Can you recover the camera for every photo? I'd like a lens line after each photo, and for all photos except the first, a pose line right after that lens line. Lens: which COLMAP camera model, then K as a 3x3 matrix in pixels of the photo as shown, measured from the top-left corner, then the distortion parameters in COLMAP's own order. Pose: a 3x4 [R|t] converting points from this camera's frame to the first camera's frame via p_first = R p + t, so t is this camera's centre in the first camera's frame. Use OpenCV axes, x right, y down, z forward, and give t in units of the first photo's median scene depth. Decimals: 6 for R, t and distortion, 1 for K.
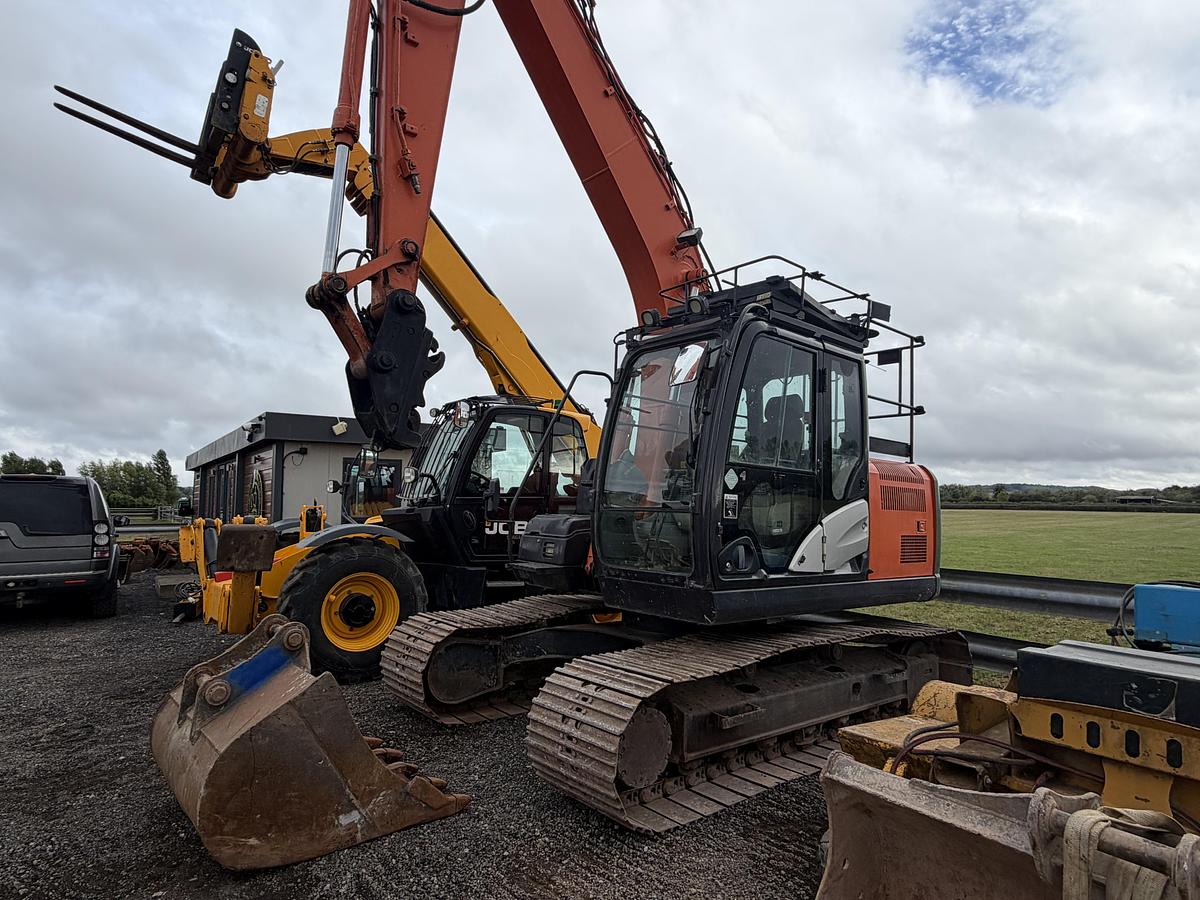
lens RADIAL K [[724.2, 0, 607.4], [0, 724.2, 451.7], [0, 0, 1]] dist [0.017442, -0.003388]
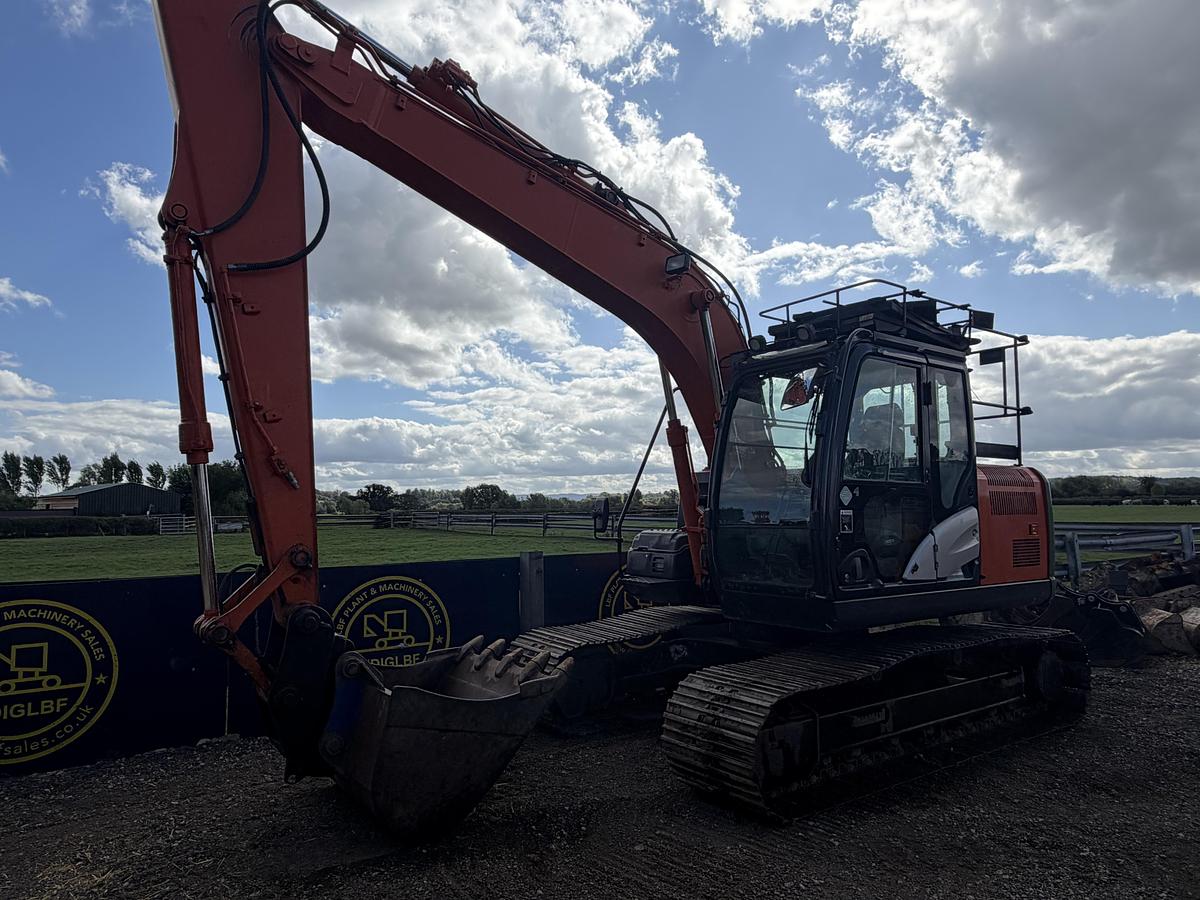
lens RADIAL K [[839.1, 0, 605.7], [0, 839.1, 441.4], [0, 0, 1]] dist [0.027618, -0.008444]
pose [[0.997261, -0.041389, -0.061294, -0.085719], [0.041322, 0.999143, -0.002362, -0.044846], [0.061339, -0.000177, 0.998117, -0.215607]]
